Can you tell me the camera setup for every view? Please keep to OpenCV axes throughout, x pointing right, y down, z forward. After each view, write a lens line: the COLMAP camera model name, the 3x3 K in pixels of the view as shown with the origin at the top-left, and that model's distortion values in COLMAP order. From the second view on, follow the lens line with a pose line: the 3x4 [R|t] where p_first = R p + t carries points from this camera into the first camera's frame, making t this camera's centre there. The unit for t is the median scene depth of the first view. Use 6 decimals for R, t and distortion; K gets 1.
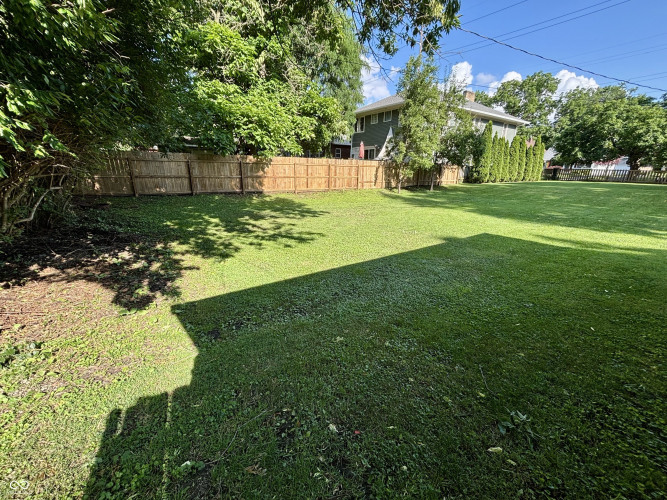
lens RADIAL K [[269.4, 0, 333.2], [0, 269.4, 249.8], [0, 0, 1]] dist [-0.004208, -0.000106]
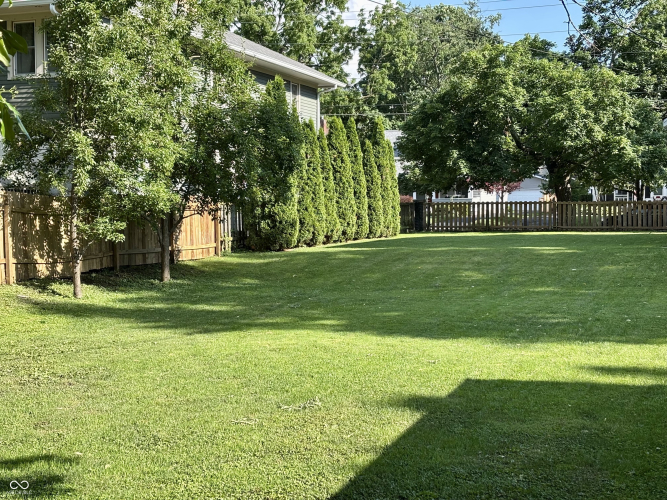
lens RADIAL K [[993.1, 0, 333.3], [0, 993.1, 252.4], [0, 0, 1]] dist [0.169214, 0.000000]
pose [[0.799361, -0.049208, 0.598833, -0.142864], [0.194902, 0.963986, -0.180954, -0.006319], [-0.568362, 0.261361, 0.780163, -0.003955]]
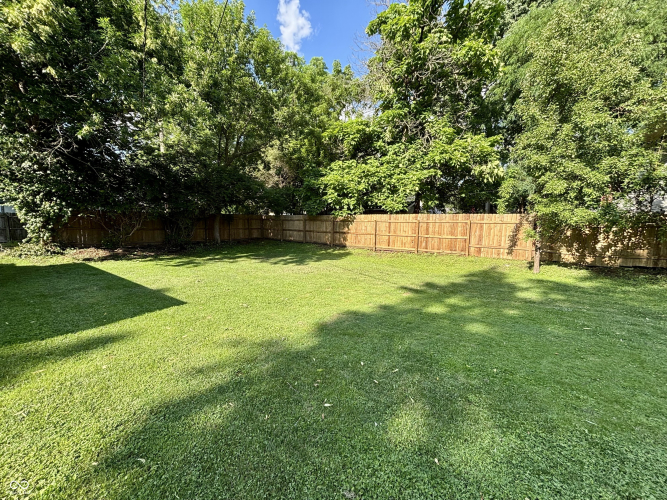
lens RADIAL K [[269.4, 0, 333.4], [0, 269.4, 250.2], [0, 0, 1]] dist [-0.004208, -0.000106]
pose [[0.296015, 0.082225, -0.951638, 0.489404], [-0.286751, 0.957984, -0.006423, -0.110417], [0.911125, 0.274784, 0.307155, 0.387193]]
